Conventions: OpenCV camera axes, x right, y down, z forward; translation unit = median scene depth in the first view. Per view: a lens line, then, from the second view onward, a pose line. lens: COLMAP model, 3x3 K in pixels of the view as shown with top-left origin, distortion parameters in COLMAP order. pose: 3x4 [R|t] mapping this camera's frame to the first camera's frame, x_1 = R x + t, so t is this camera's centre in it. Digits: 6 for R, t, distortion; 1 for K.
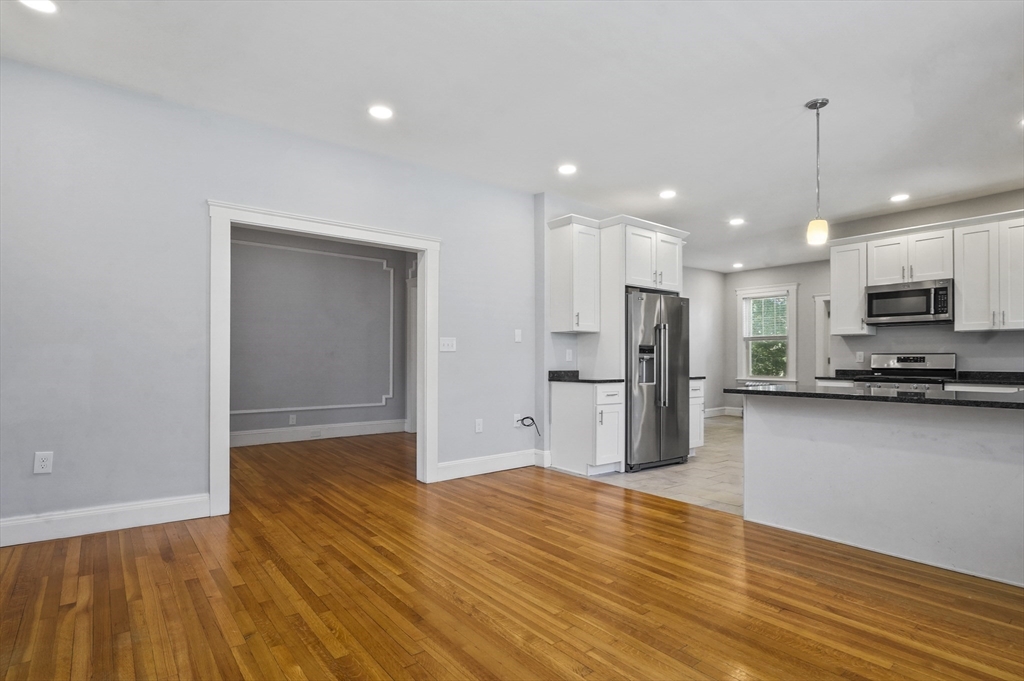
lens RADIAL K [[522.5, 0, 513.0], [0, 522.5, 351.3], [0, 0, 1]] dist [-0.002058, -0.000195]
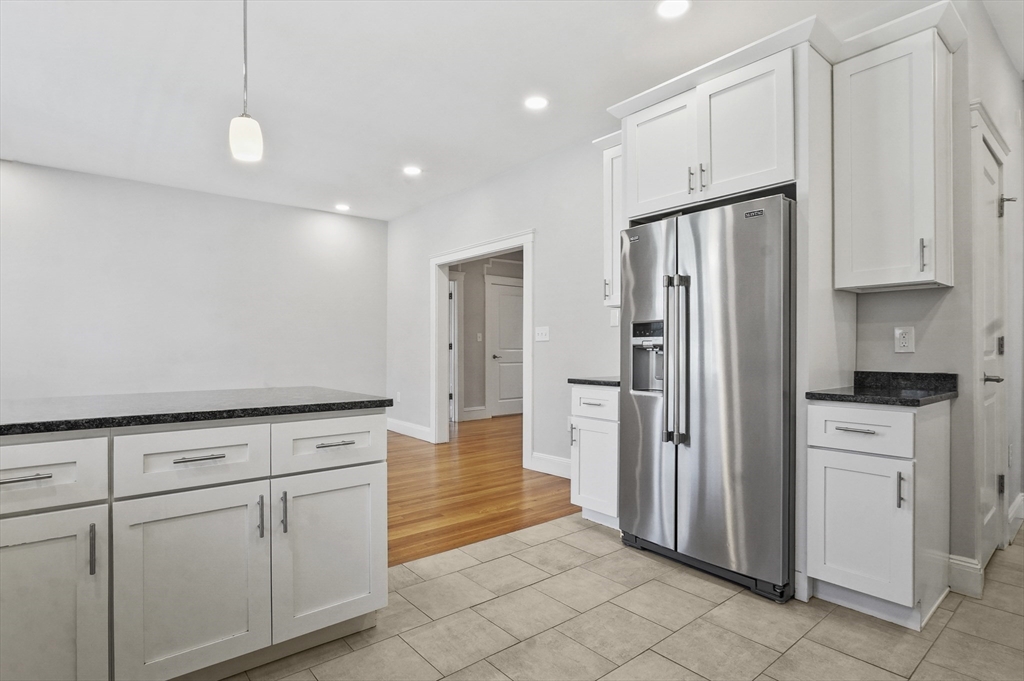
lens RADIAL K [[522.5, 0, 513.0], [0, 522.5, 351.3], [0, 0, 1]] dist [-0.002058, -0.000195]
pose [[0.028555, 0.001415, -0.999591, 0.860819], [0.011310, 0.999935, 0.001739, 0.017371], [0.999528, -0.011355, 0.028537, 0.929526]]
